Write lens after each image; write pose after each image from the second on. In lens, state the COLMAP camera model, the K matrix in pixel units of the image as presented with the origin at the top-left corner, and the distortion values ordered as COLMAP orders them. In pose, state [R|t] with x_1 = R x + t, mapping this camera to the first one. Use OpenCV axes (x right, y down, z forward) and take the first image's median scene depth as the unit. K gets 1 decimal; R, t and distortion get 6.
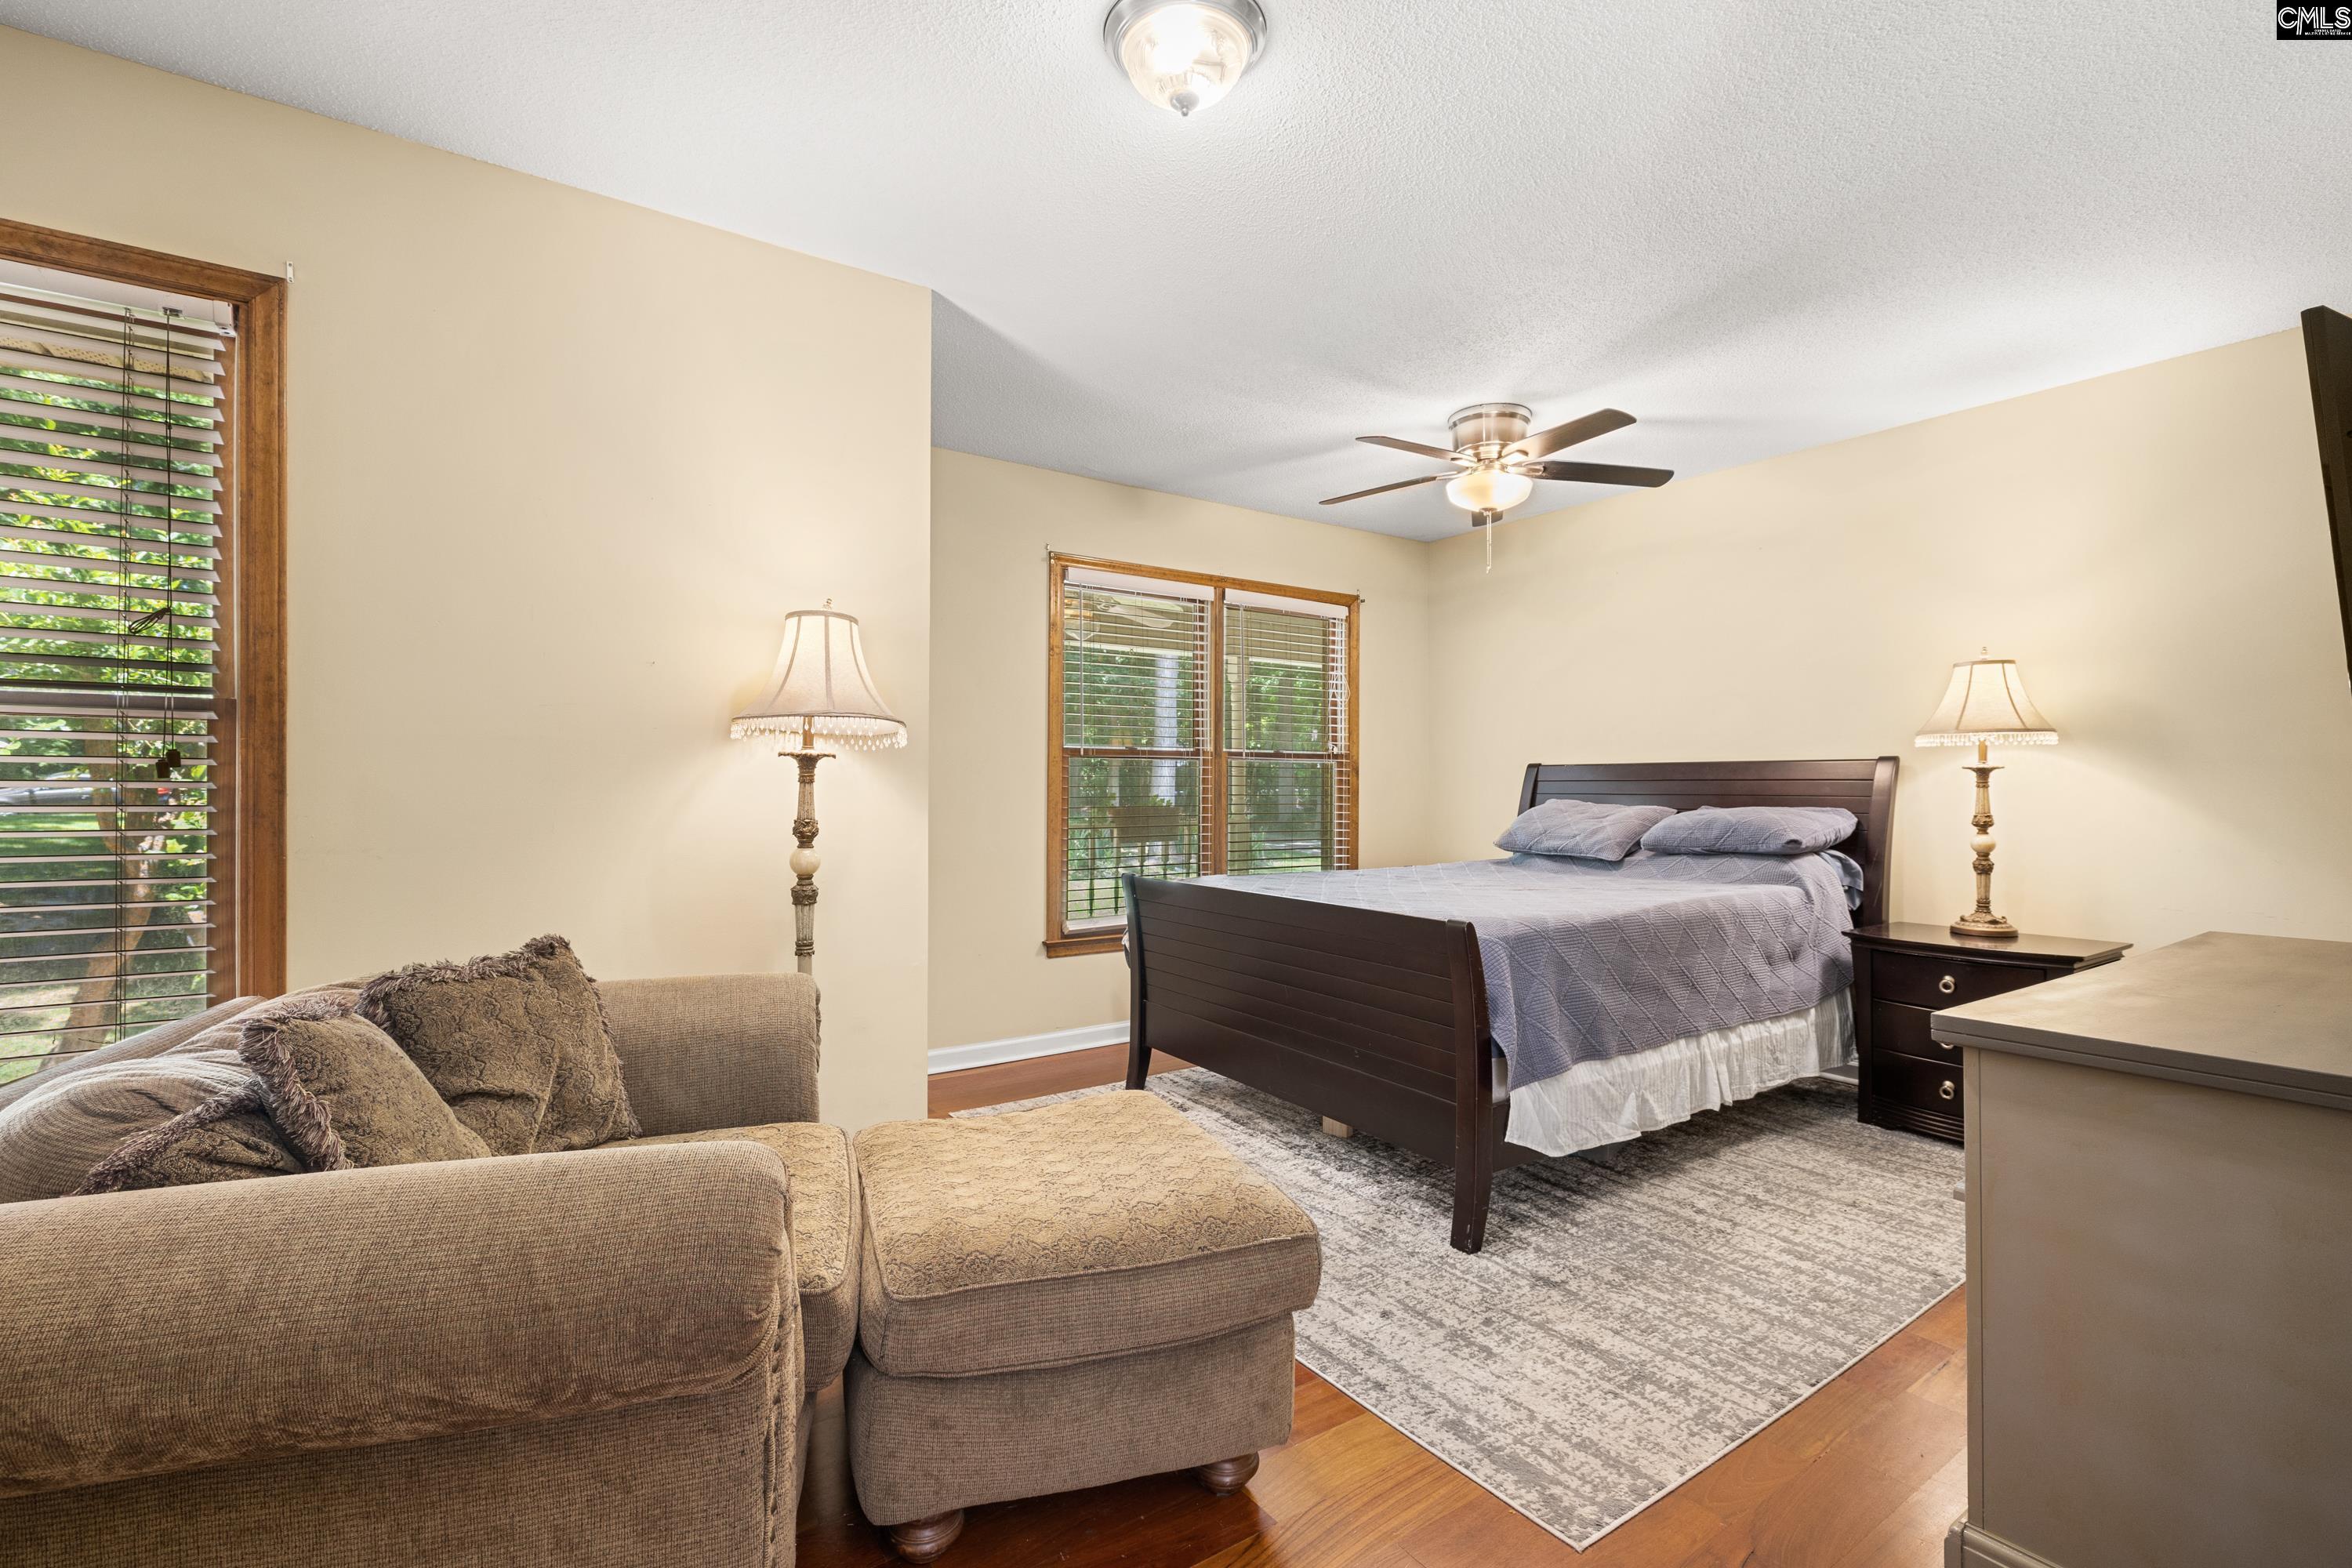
lens RADIAL K [[1060.0, 0, 1154.9], [0, 1060.0, 788.2], [0, 0, 1]] dist [-0.011863, 0.000328]
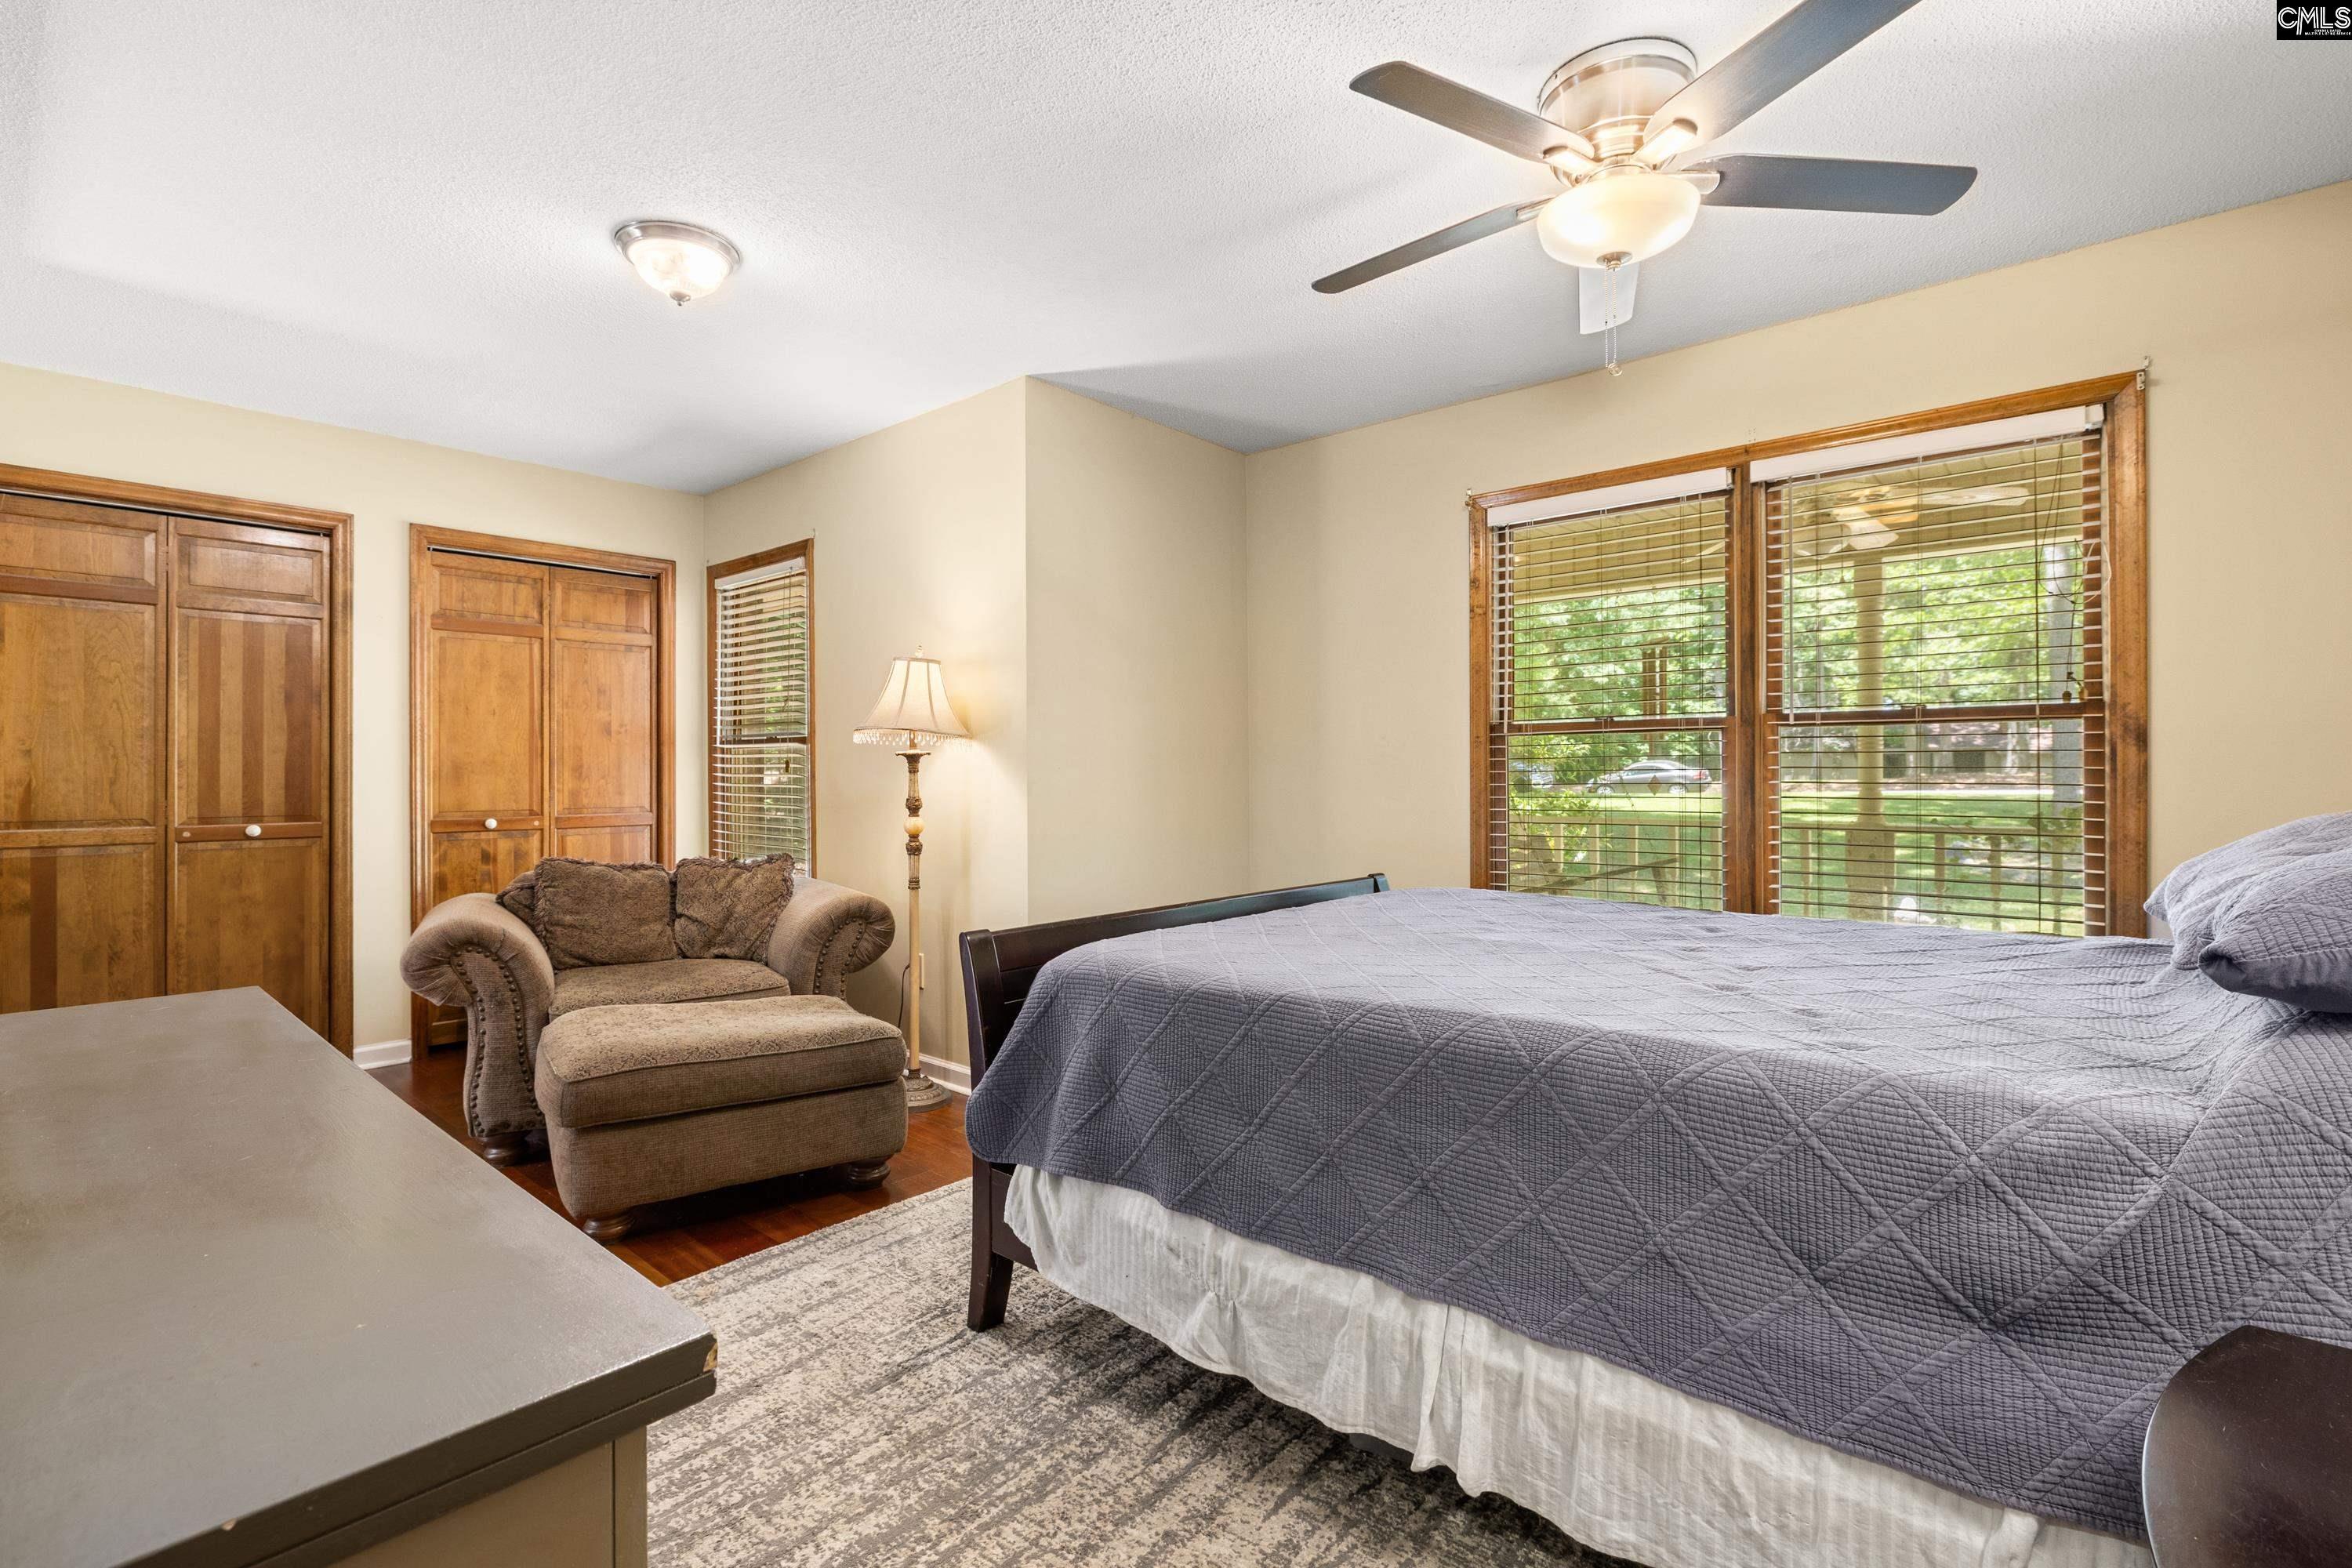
lens RADIAL K [[1060.0, 0, 1158.0], [0, 1060.0, 761.7], [0, 0, 1]] dist [-0.011863, 0.000328]
pose [[0.240815, -0.010781, -0.970511, 0.848044], [0.008015, 0.999926, -0.009119, -0.003212], [0.970538, -0.005583, 0.240884, 0.688422]]
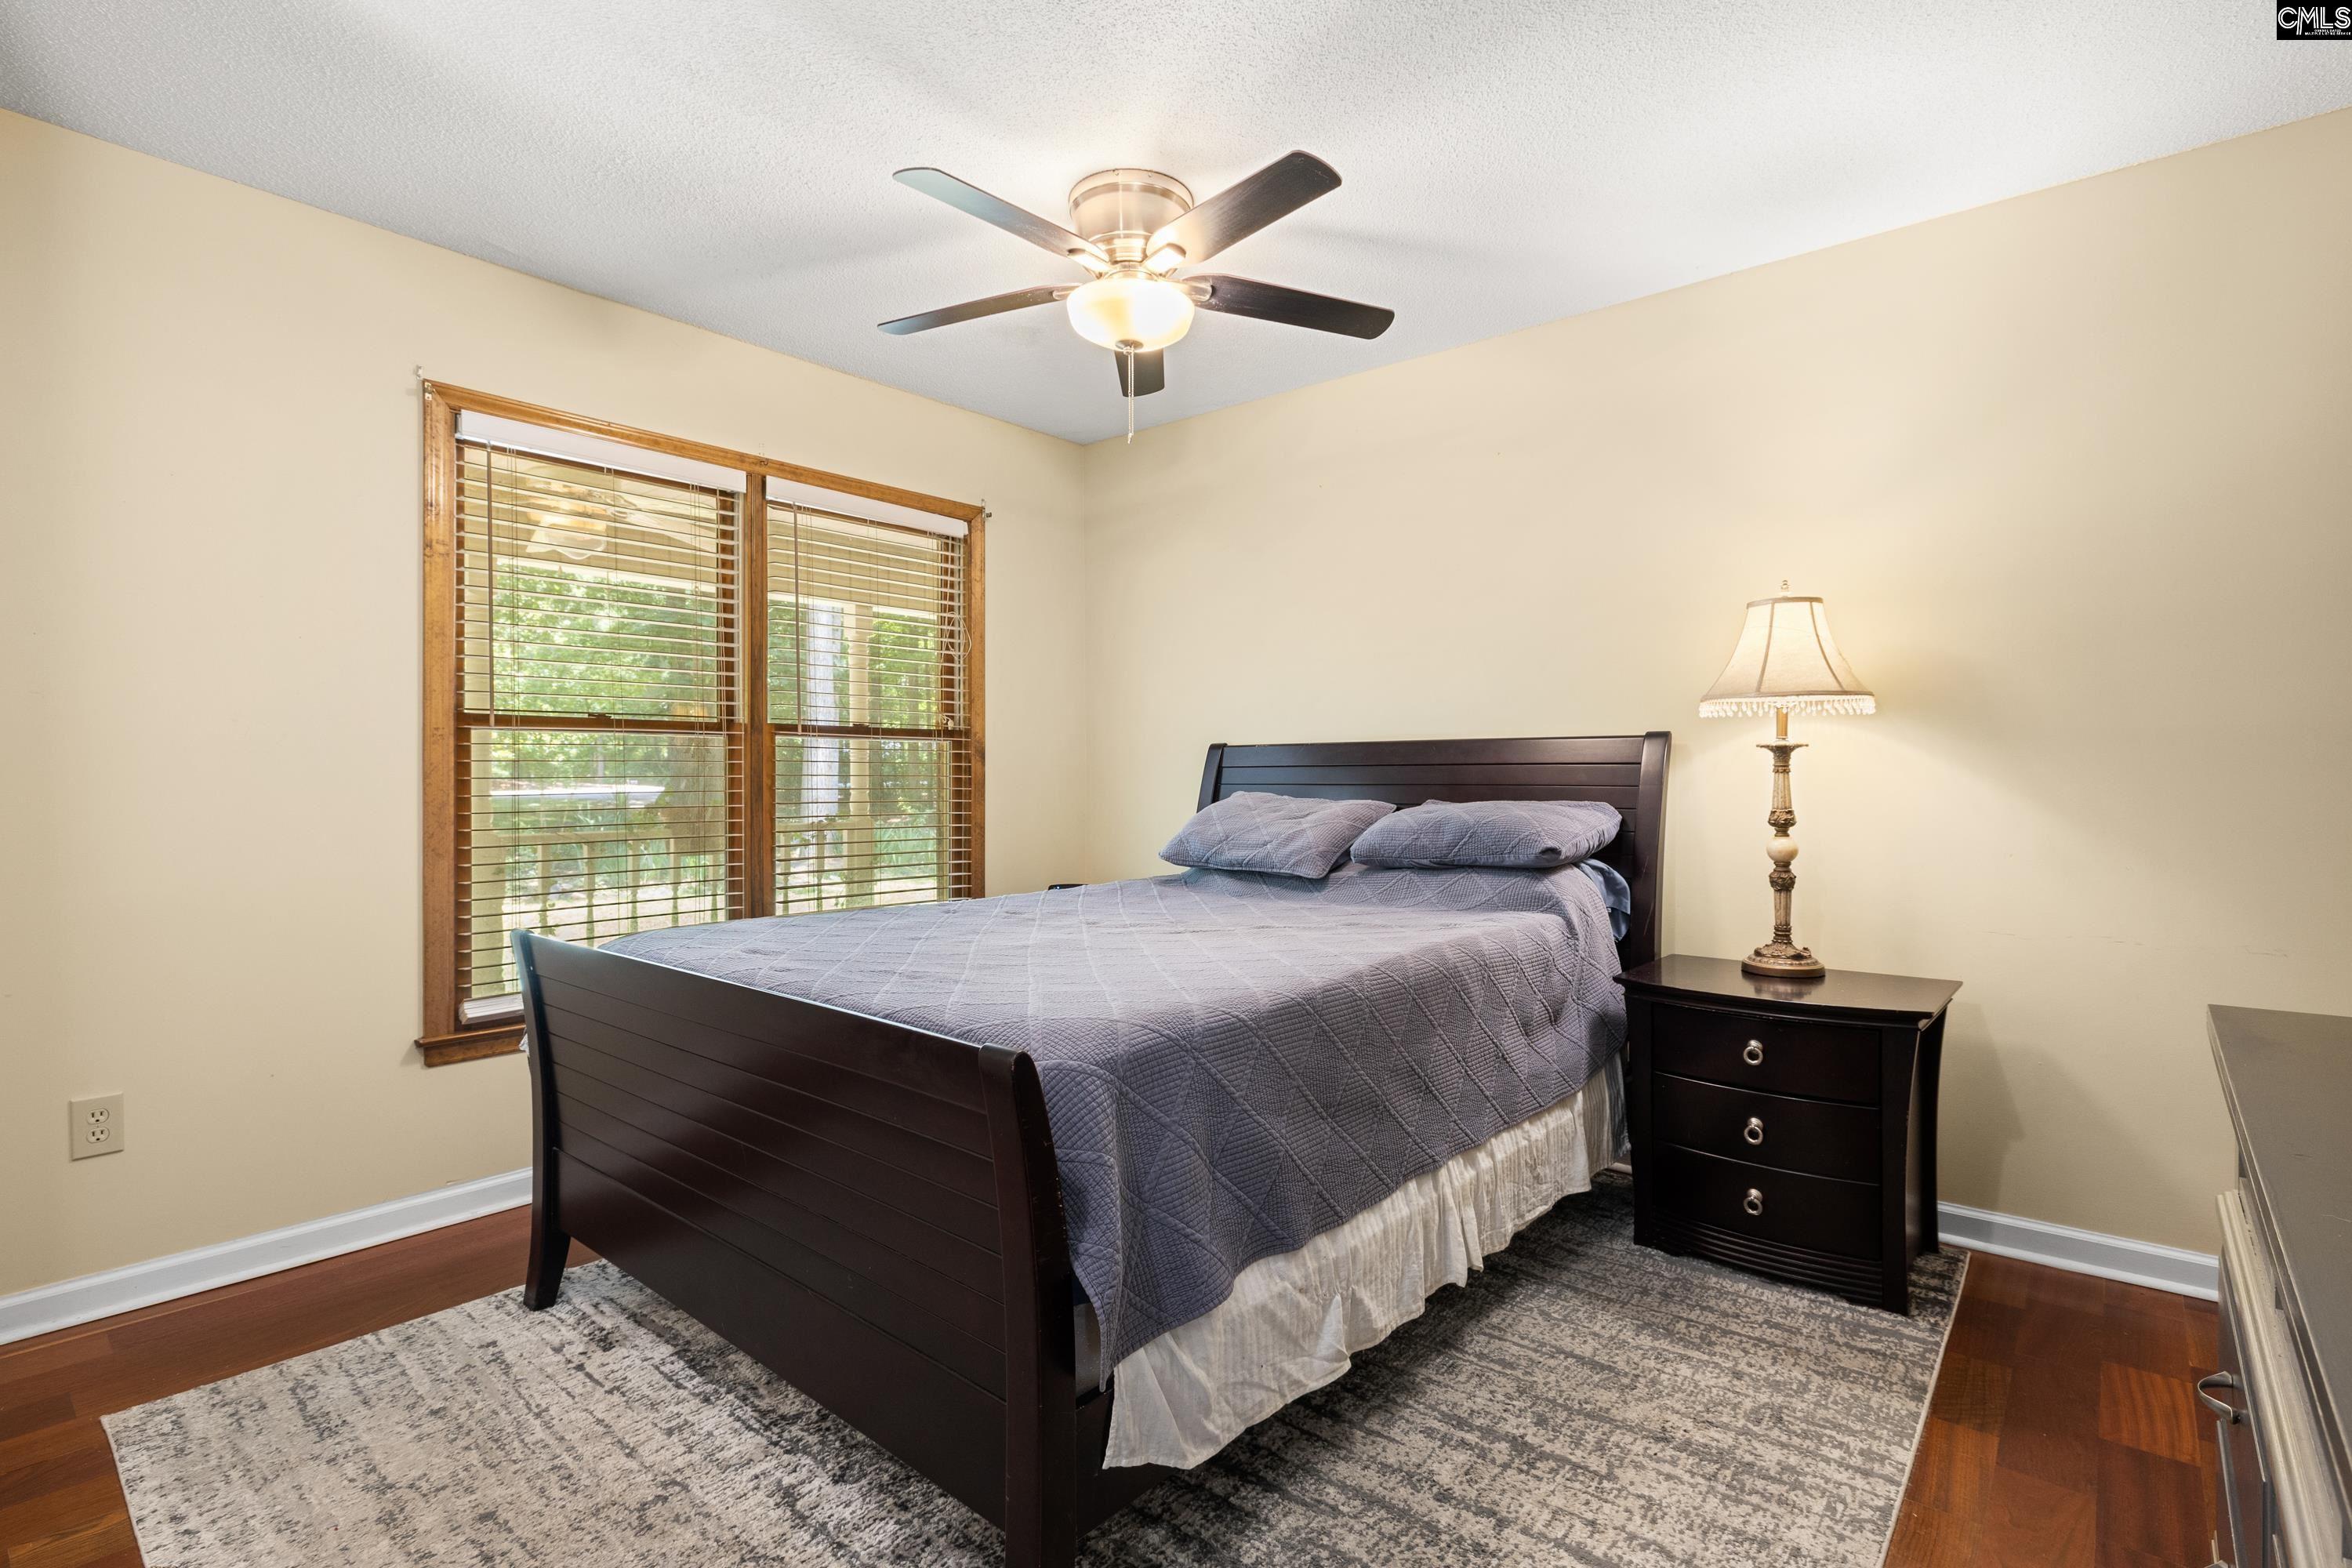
lens RADIAL K [[1138.3, 0, 1169.7], [0, 1138.3, 797.0], [0, 0, 1]] dist [-0.014808, 0.001223]
pose [[0.963352, -0.009134, 0.268083, 0.163751], [0.005081, 0.999862, 0.015809, 0.001662], [-0.268191, -0.013867, 0.963266, 0.352148]]
